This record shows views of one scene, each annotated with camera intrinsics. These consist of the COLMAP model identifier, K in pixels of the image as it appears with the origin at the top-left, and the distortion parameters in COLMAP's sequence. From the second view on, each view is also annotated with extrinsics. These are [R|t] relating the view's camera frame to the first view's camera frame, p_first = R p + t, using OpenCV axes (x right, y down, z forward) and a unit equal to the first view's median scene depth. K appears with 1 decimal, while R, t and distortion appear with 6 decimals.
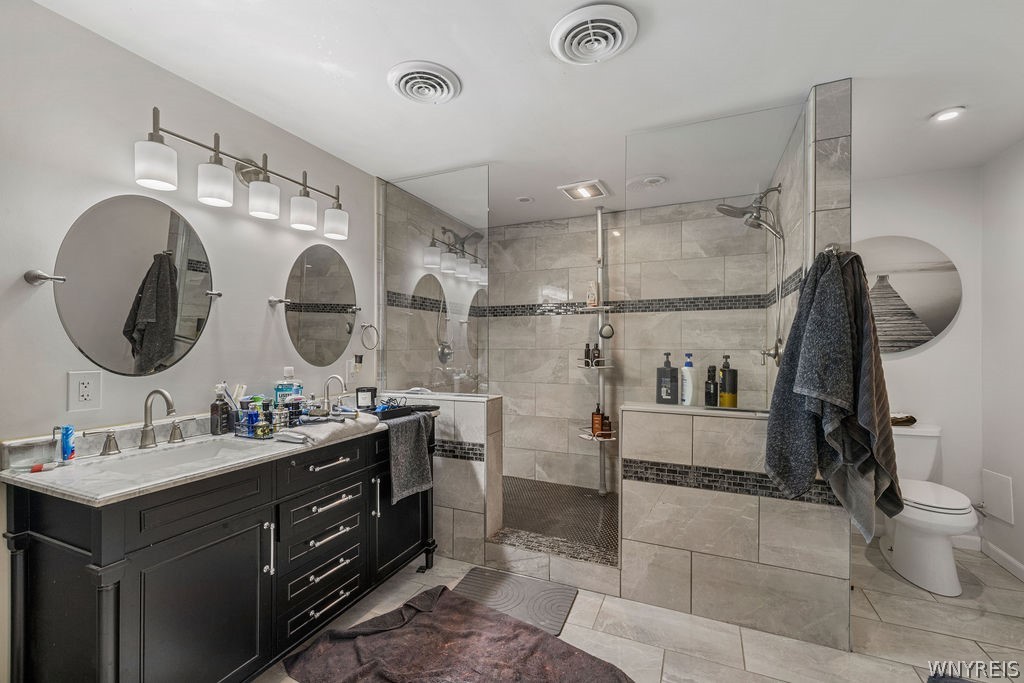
lens RADIAL K [[432.2, 0, 510.4], [0, 432.2, 347.0], [0, 0, 1]] dist [0.003767, -0.000546]
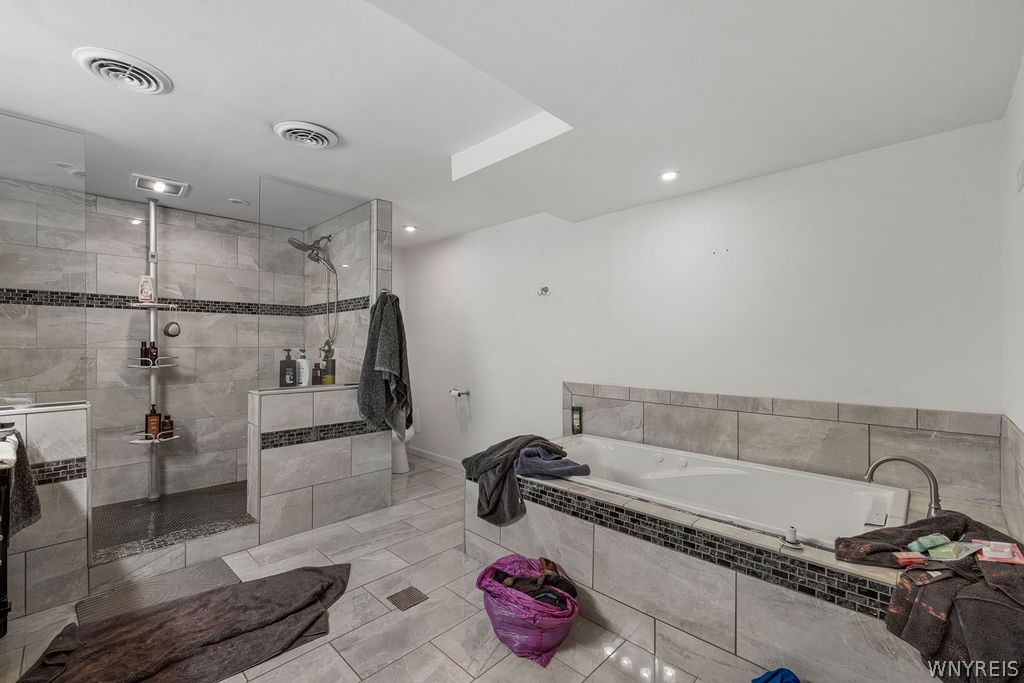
lens RADIAL K [[432.2, 0, 513.7], [0, 432.2, 343.2], [0, 0, 1]] dist [0.003767, -0.000546]
pose [[0.340790, 0.002262, 0.940137, -0.664501], [0.002777, 0.999990, -0.003413, 0.001020], [-0.940135, 0.003774, 0.340780, -0.118759]]
